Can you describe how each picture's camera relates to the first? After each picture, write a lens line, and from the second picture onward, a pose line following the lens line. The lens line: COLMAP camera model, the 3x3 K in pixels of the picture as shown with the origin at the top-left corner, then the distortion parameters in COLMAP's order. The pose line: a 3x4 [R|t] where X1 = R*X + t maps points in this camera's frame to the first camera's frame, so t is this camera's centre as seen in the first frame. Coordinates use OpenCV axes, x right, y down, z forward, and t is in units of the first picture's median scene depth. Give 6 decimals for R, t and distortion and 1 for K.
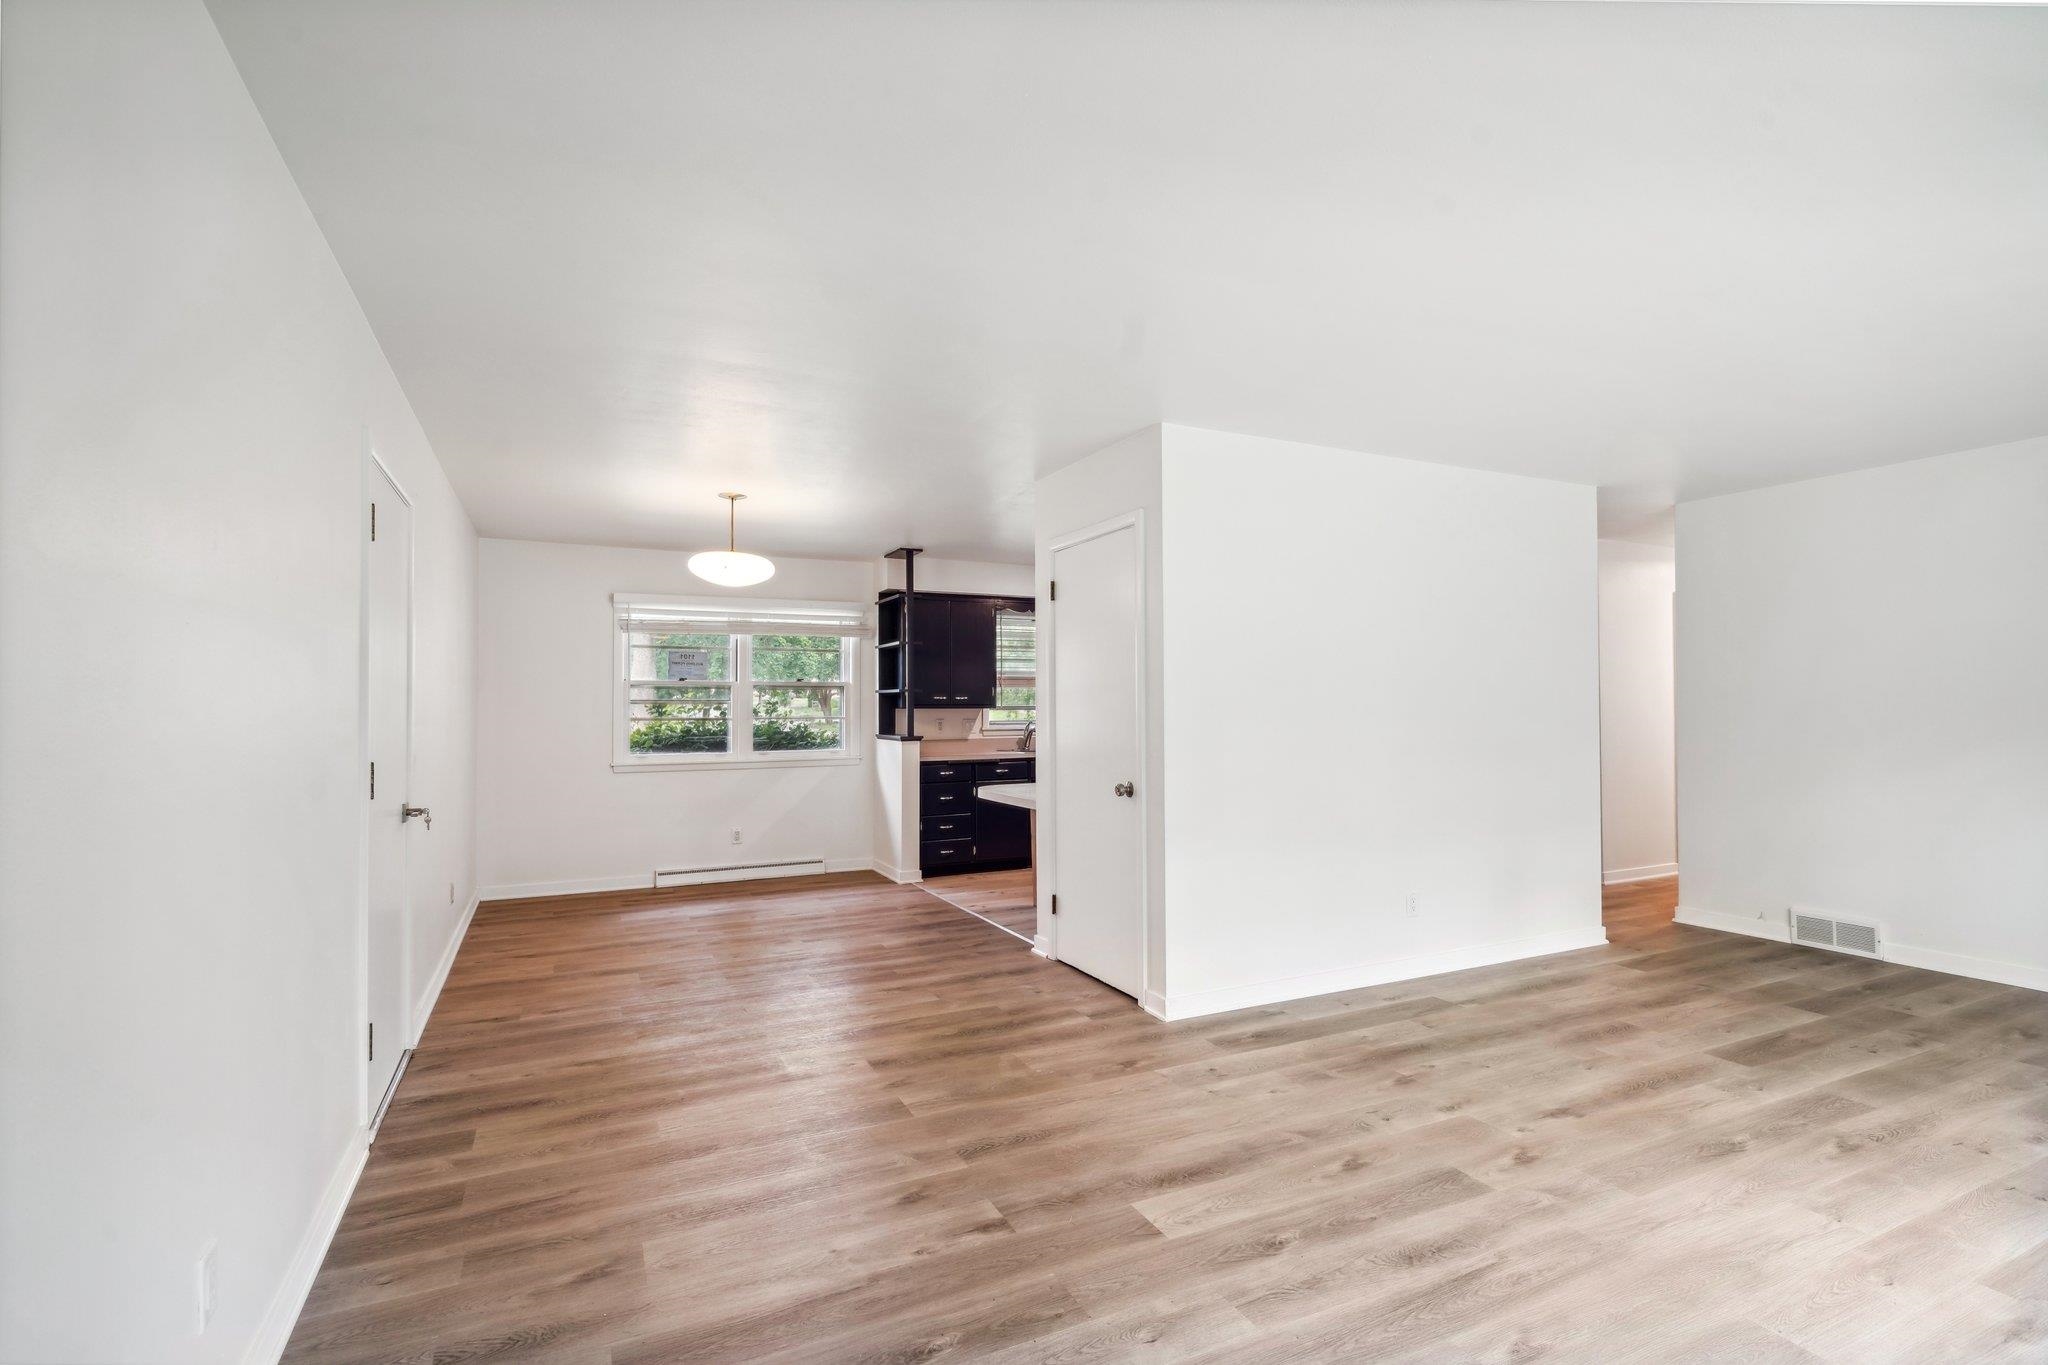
lens RADIAL K [[959.7, 0, 1001.6], [0, 959.7, 688.8], [0, 0, 1]] dist [0.001974, 0.000802]
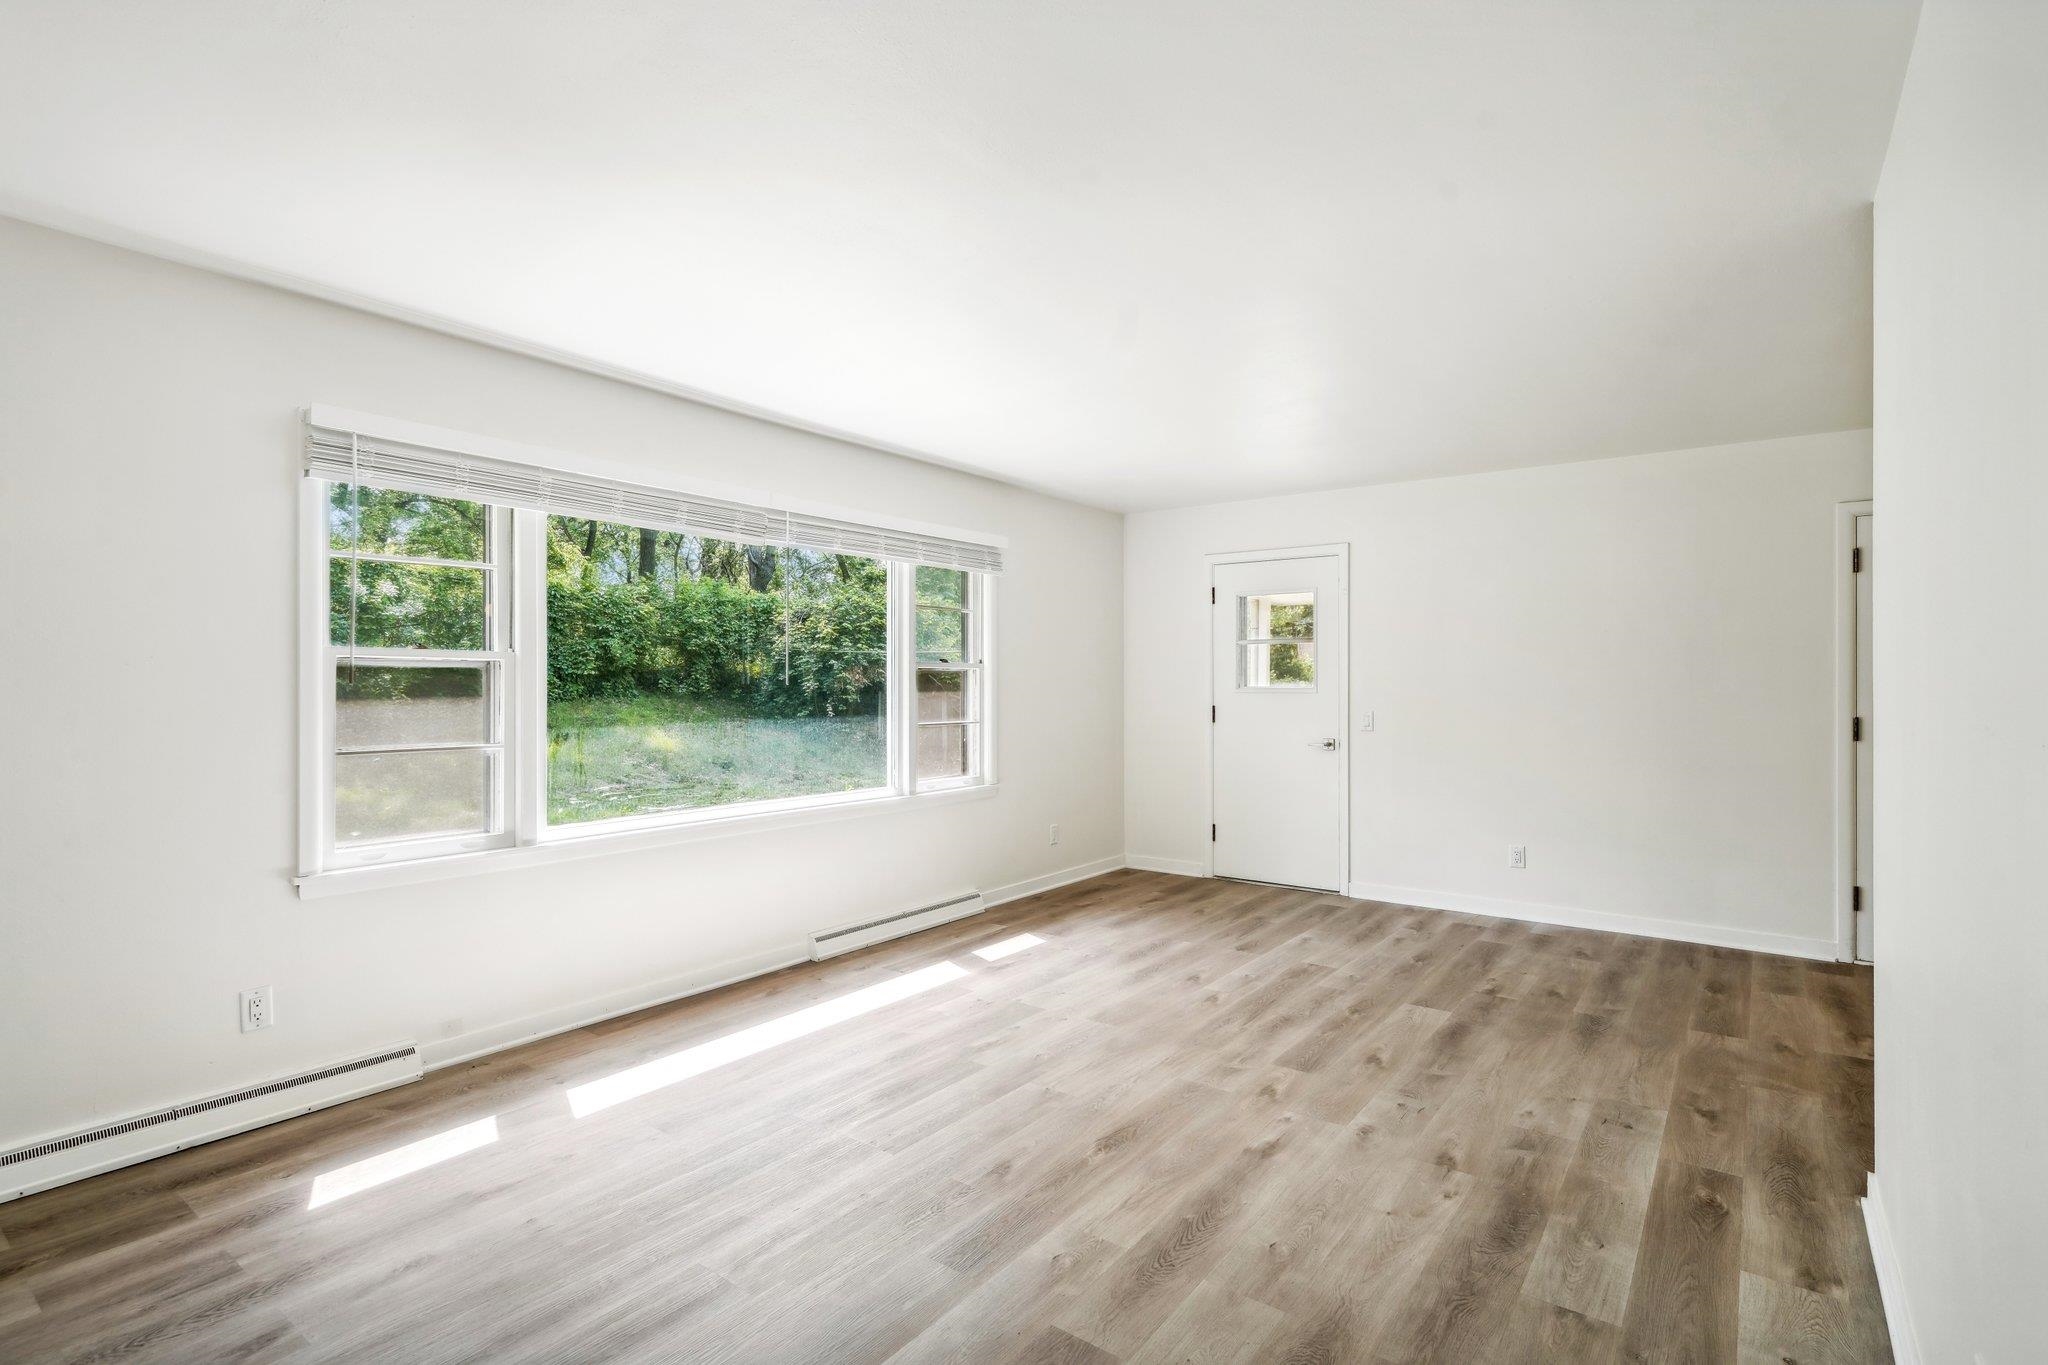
lens RADIAL K [[959.7, 0, 1001.6], [0, 959.7, 688.8], [0, 0, 1]] dist [0.001974, 0.000802]
pose [[-0.891485, 0.007841, -0.452982, 1.197720], [0.014263, 0.999840, -0.010762, 0.032381], [0.452825, -0.016055, -0.891455, 1.689817]]
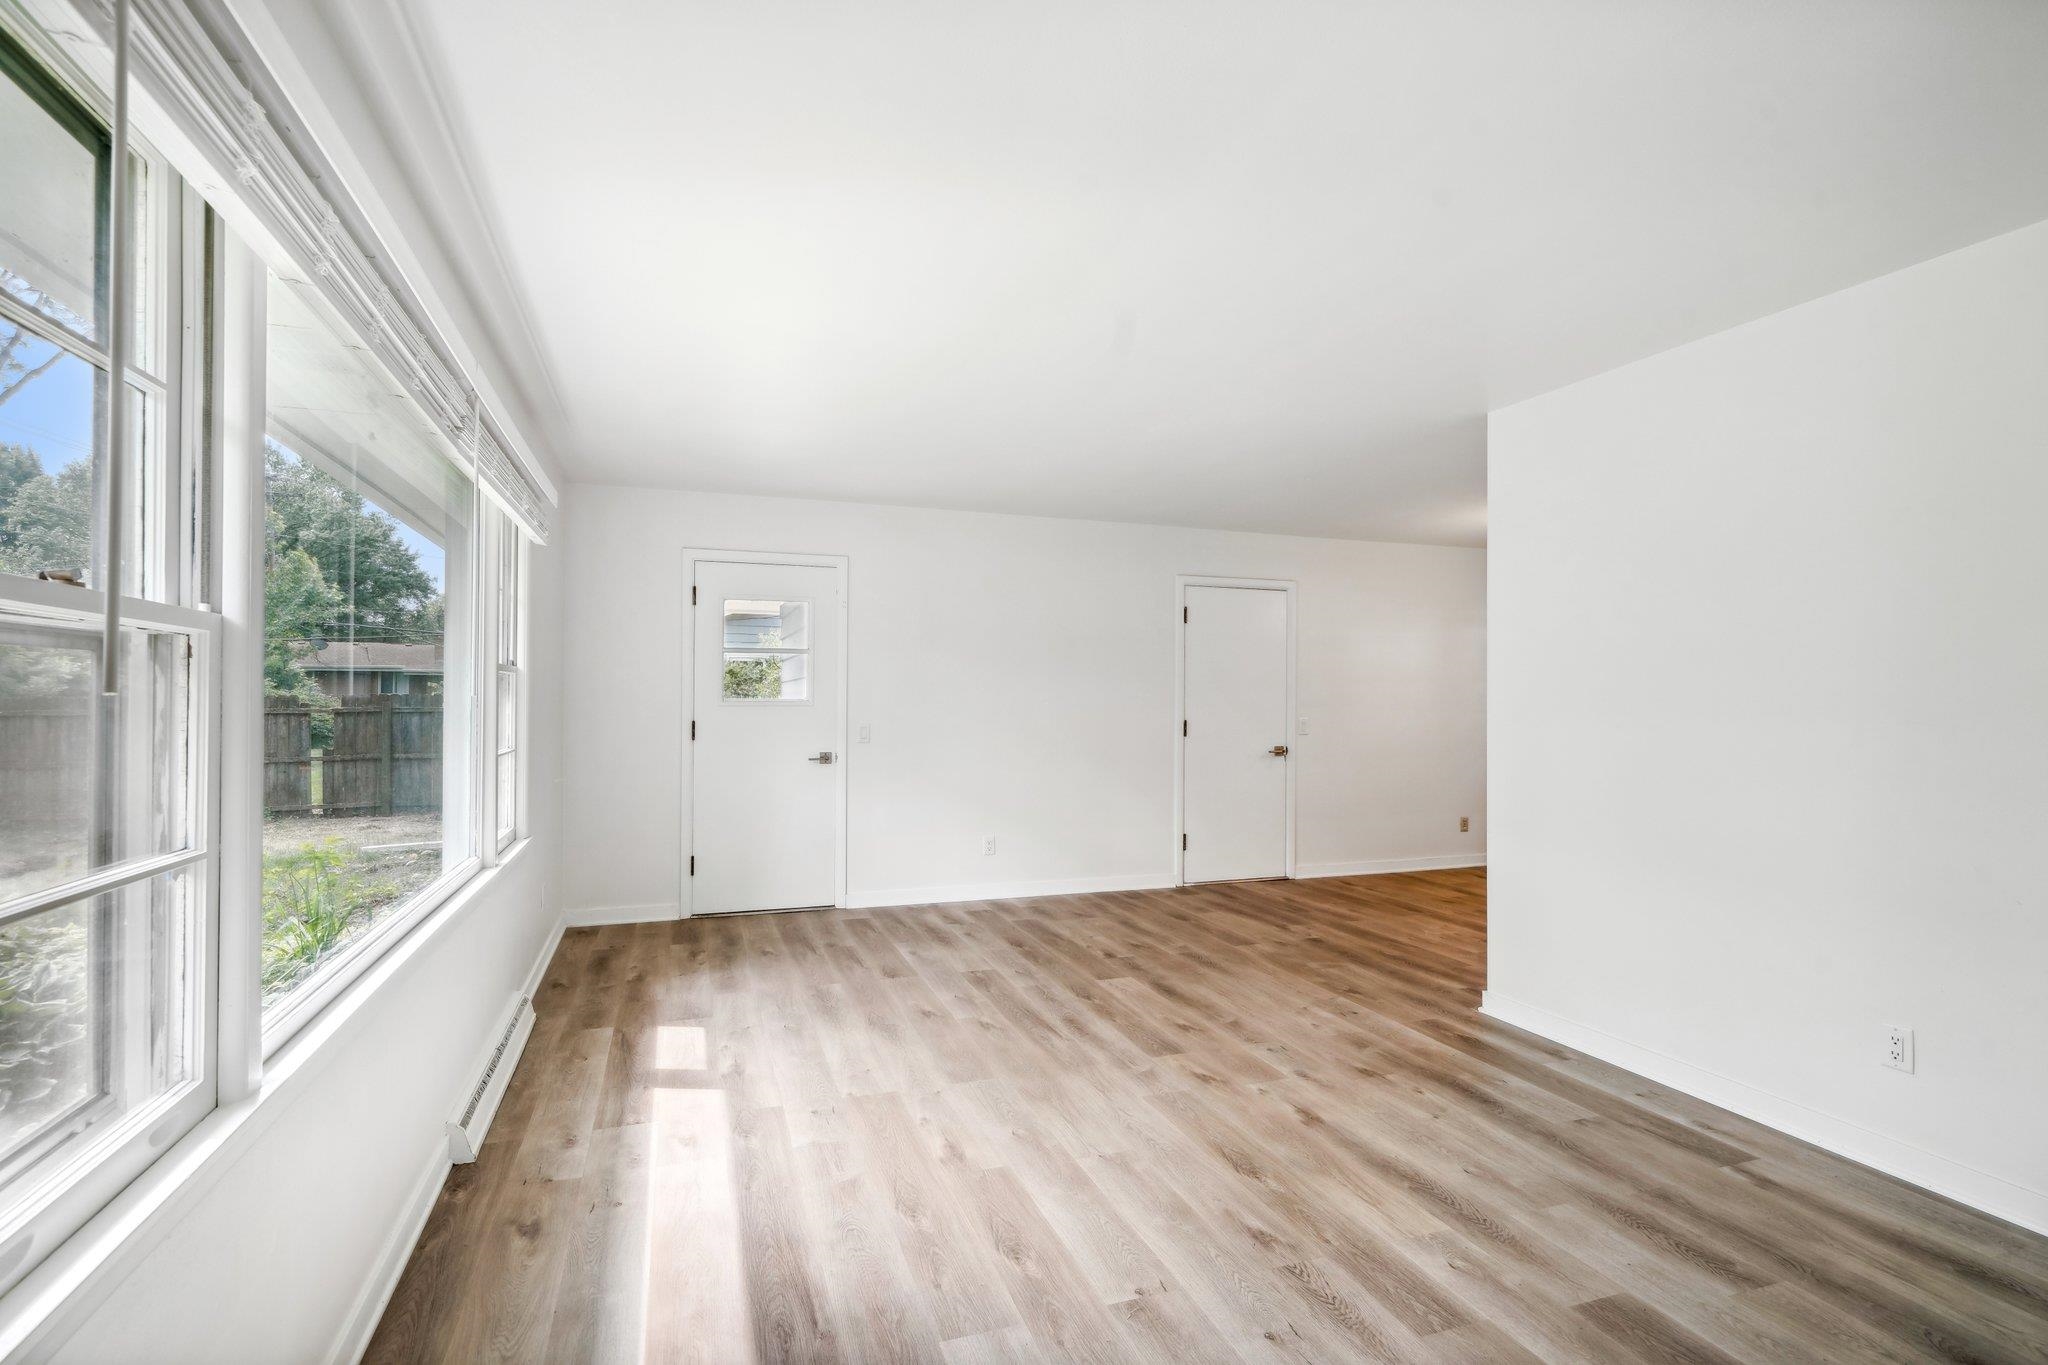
lens RADIAL K [[959.7, 0, 1001.6], [0, 959.7, 688.8], [0, 0, 1]] dist [0.001974, 0.000802]
pose [[-0.125397, -0.004495, -0.992096, 1.601441], [0.016552, 0.999841, -0.006623, 0.012277], [0.991969, -0.017252, -0.125302, 0.830535]]
